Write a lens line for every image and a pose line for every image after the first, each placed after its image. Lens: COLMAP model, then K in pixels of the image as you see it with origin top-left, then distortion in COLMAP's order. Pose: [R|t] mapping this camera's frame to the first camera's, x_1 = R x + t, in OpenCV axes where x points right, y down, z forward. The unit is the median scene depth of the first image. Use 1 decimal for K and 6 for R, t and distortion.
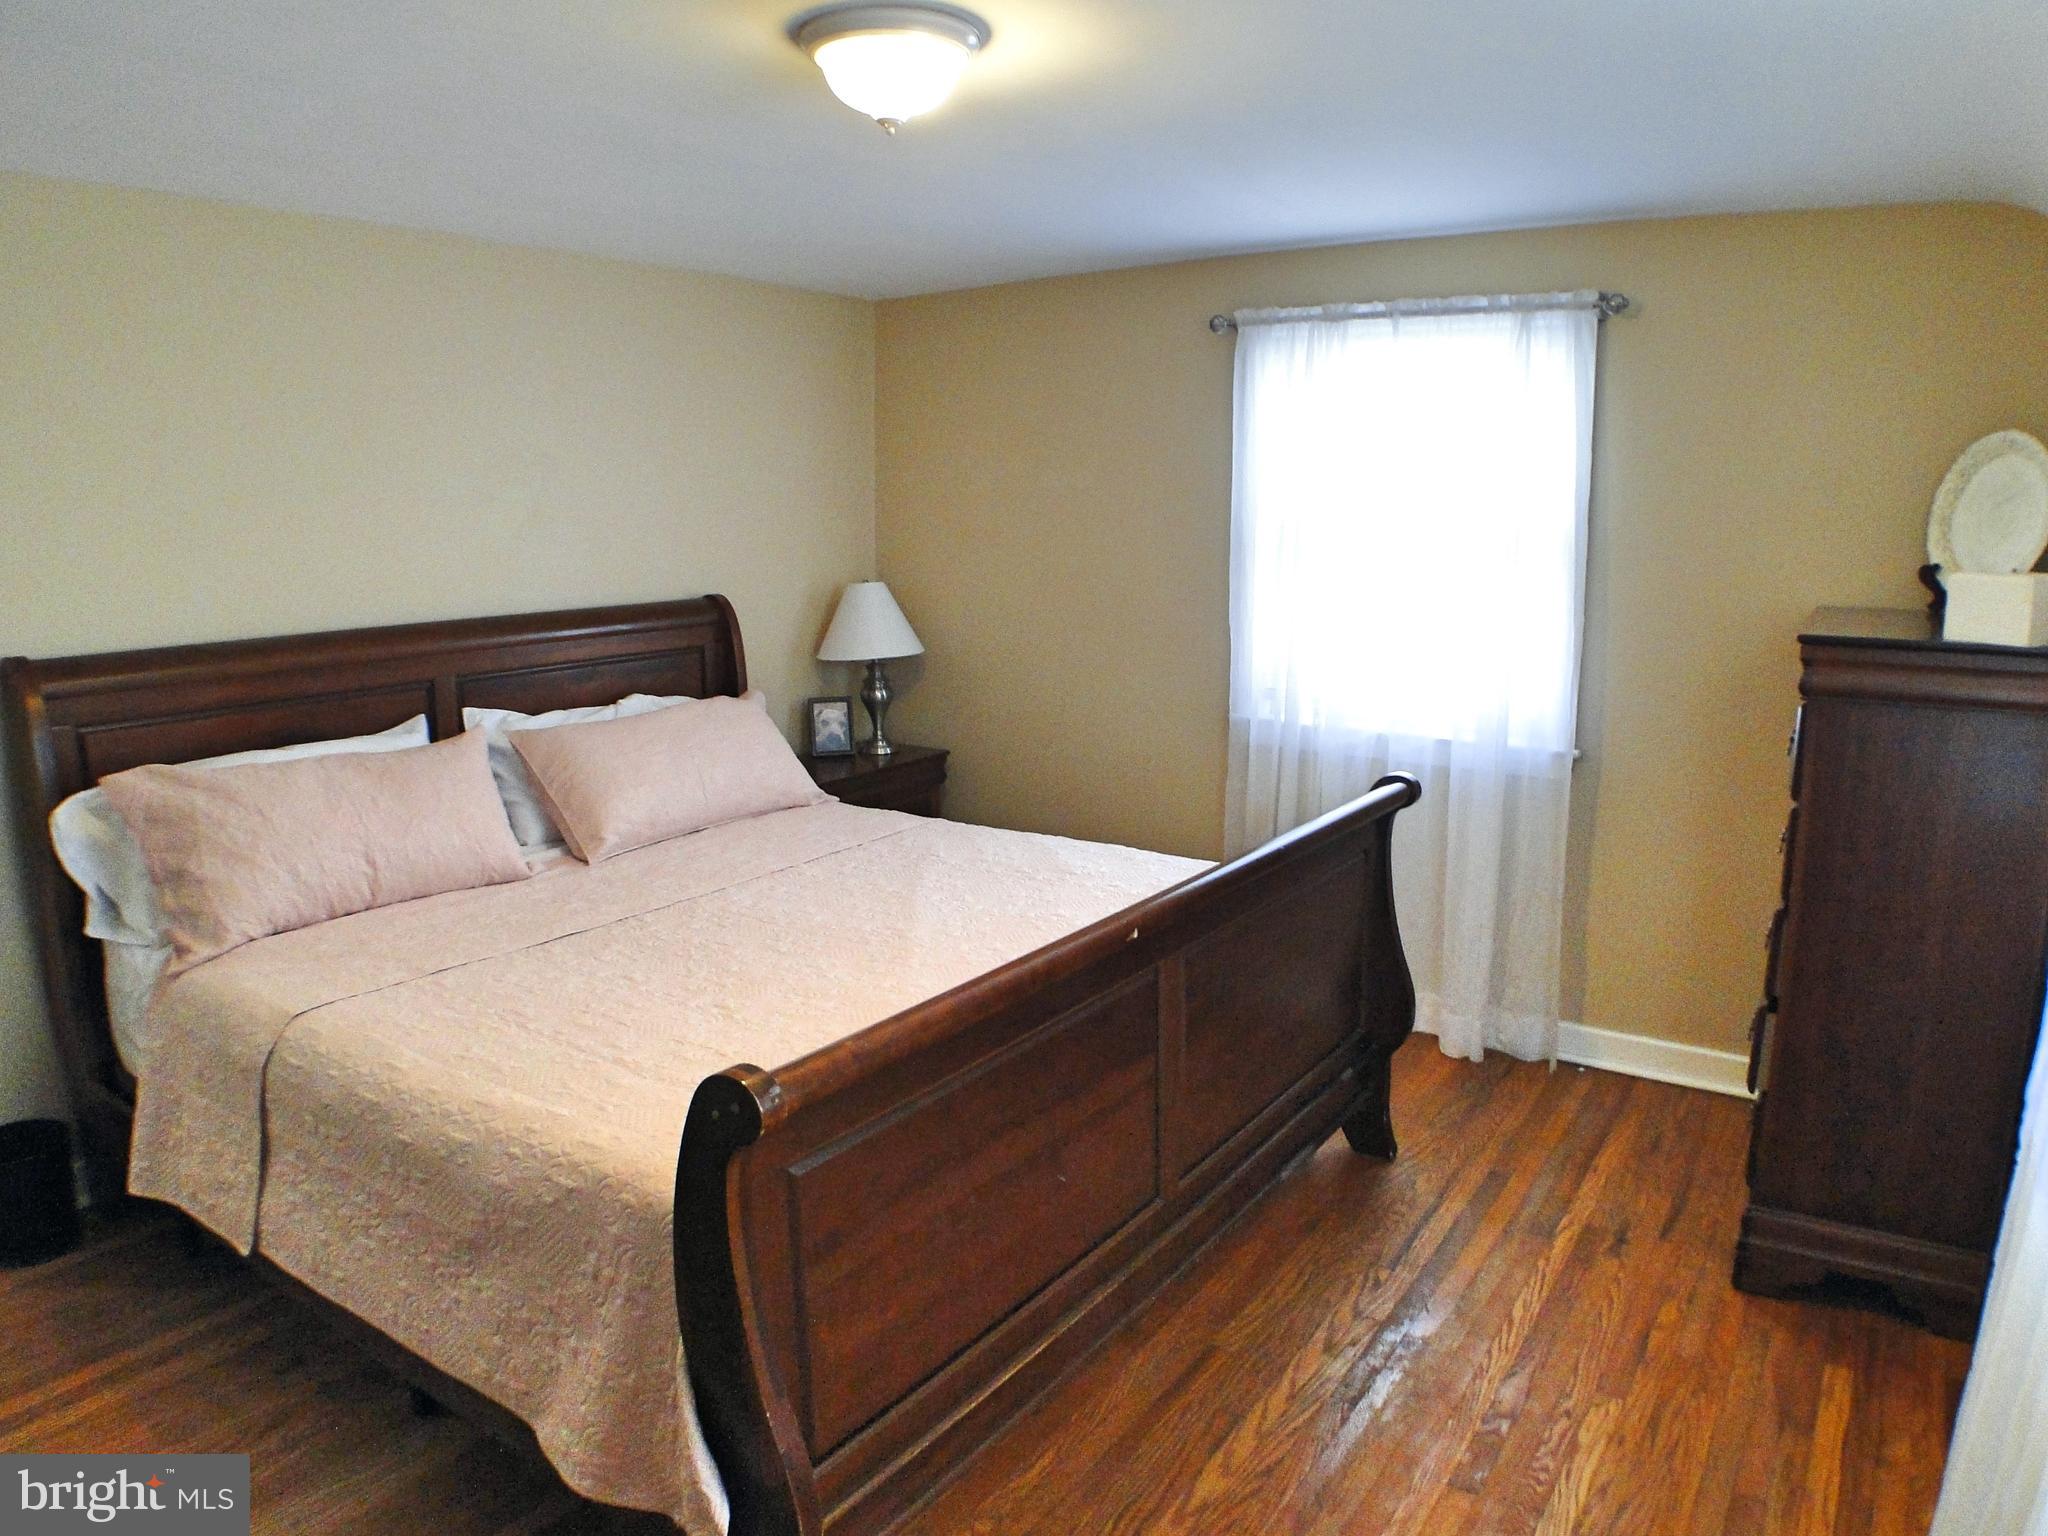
lens RADIAL K [[1325.8, 0, 1033.8], [0, 1325.8, 769.5], [0, 0, 1]] dist [-0.132101, 0.028756]
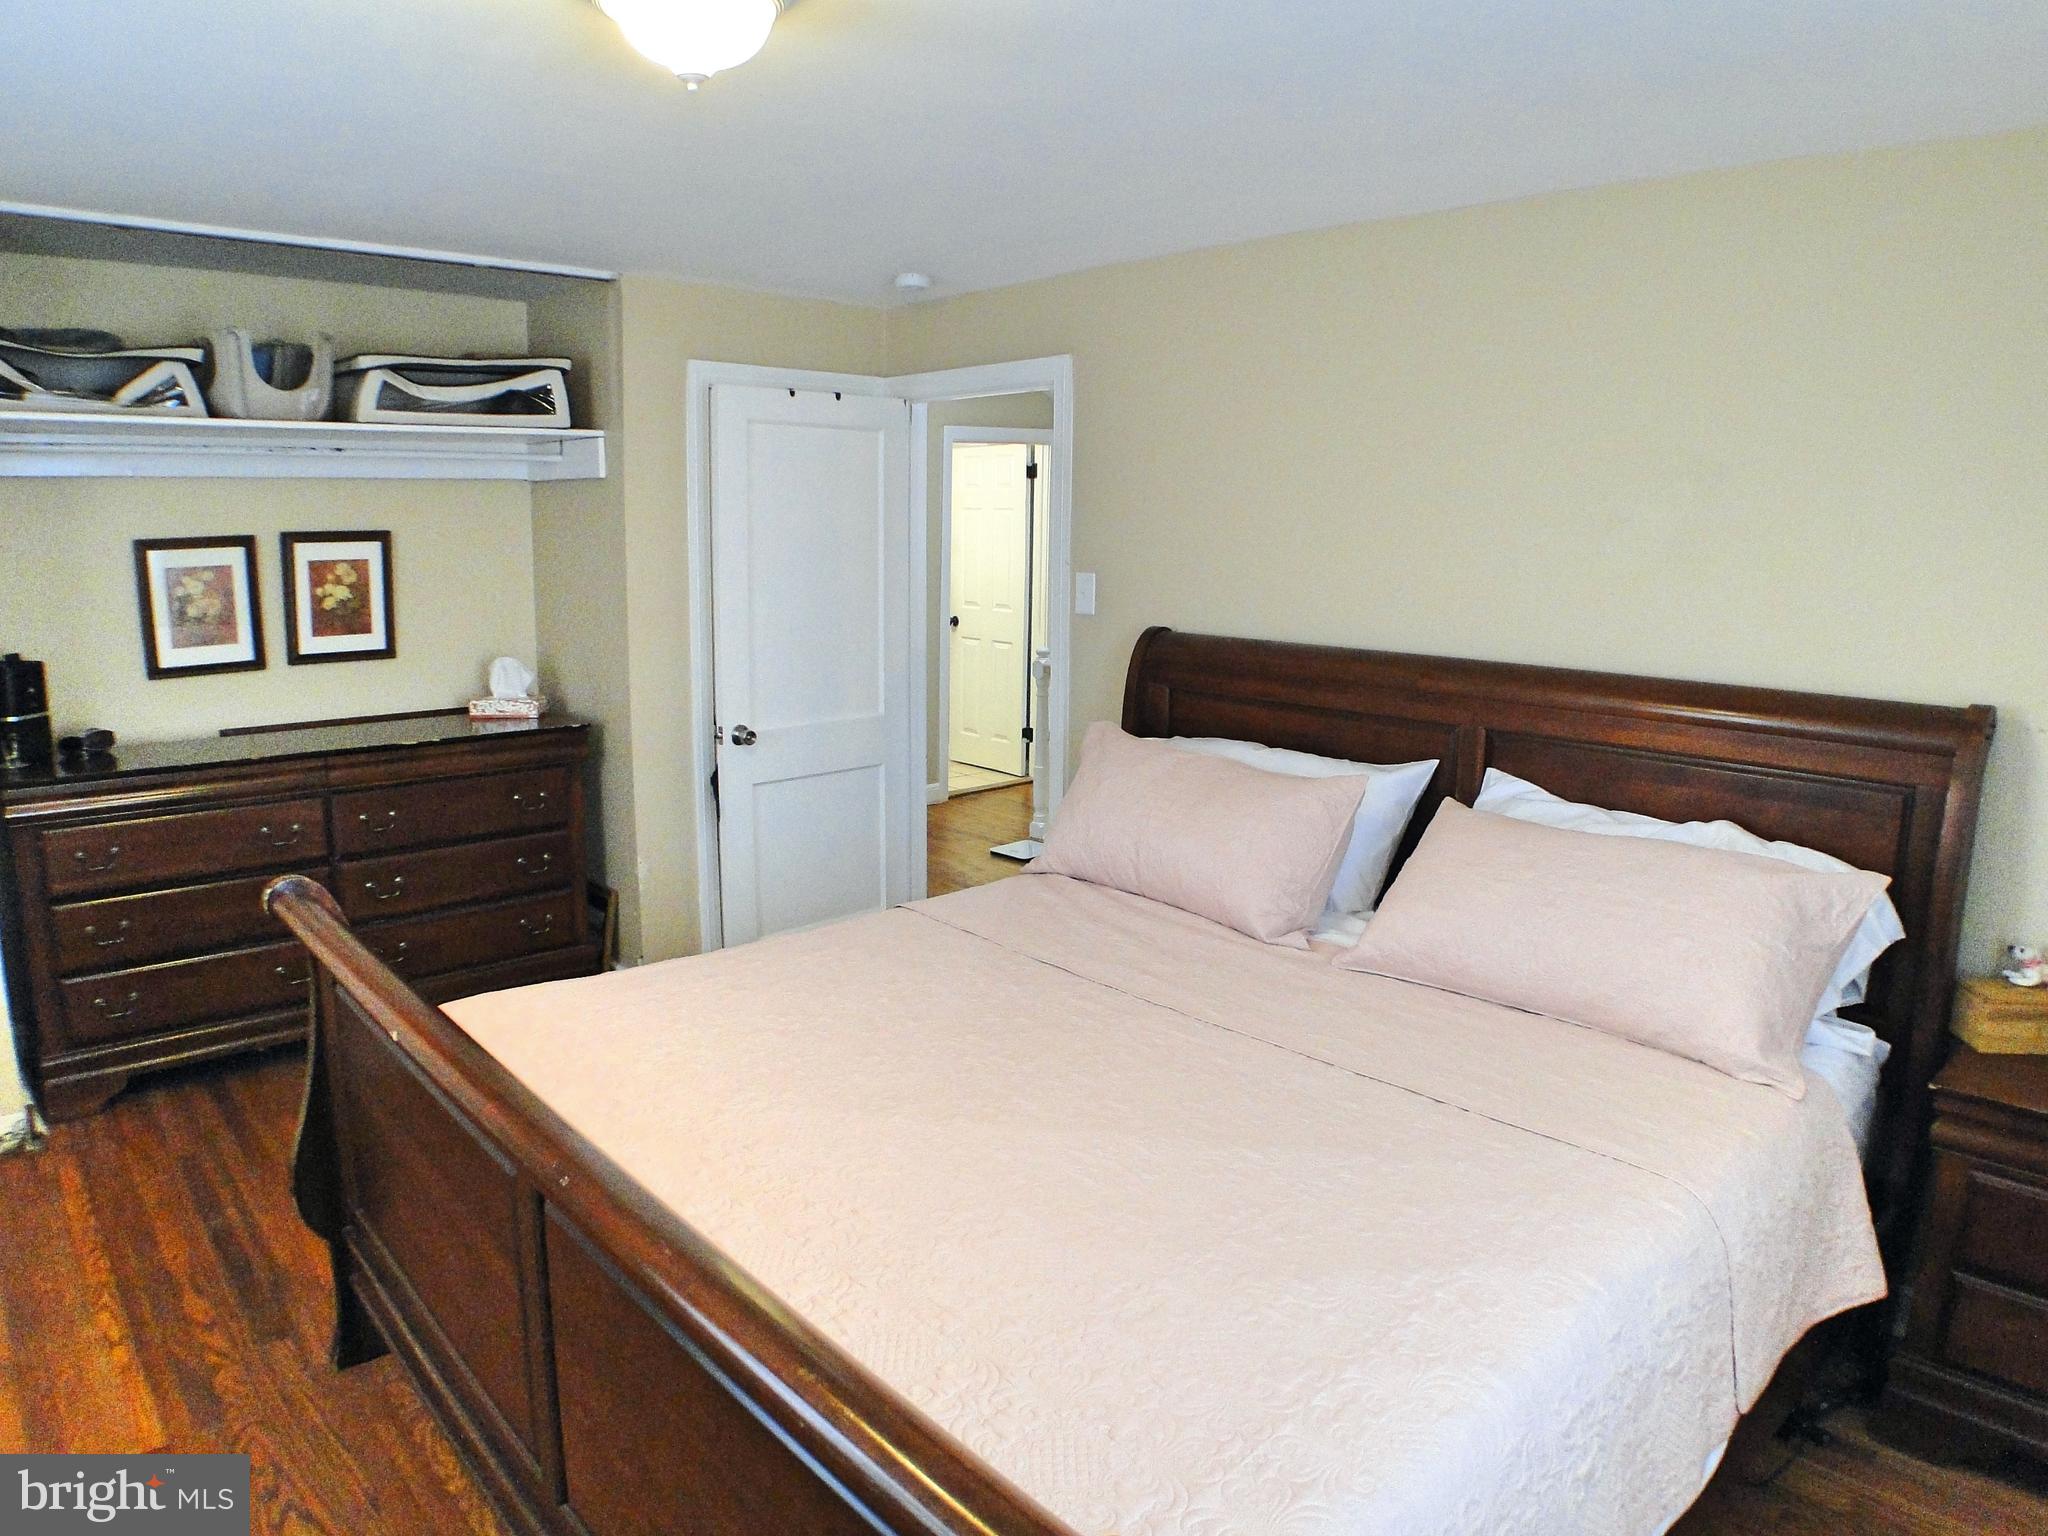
lens RADIAL K [[1325.8, 0, 1033.8], [0, 1325.8, 769.5], [0, 0, 1]] dist [-0.132101, 0.028756]
pose [[-0.218840, 0.167833, -0.961218, 0.429521], [-0.204440, 0.955346, 0.213352, -0.166539], [0.954103, 0.243202, -0.174757, 0.871666]]
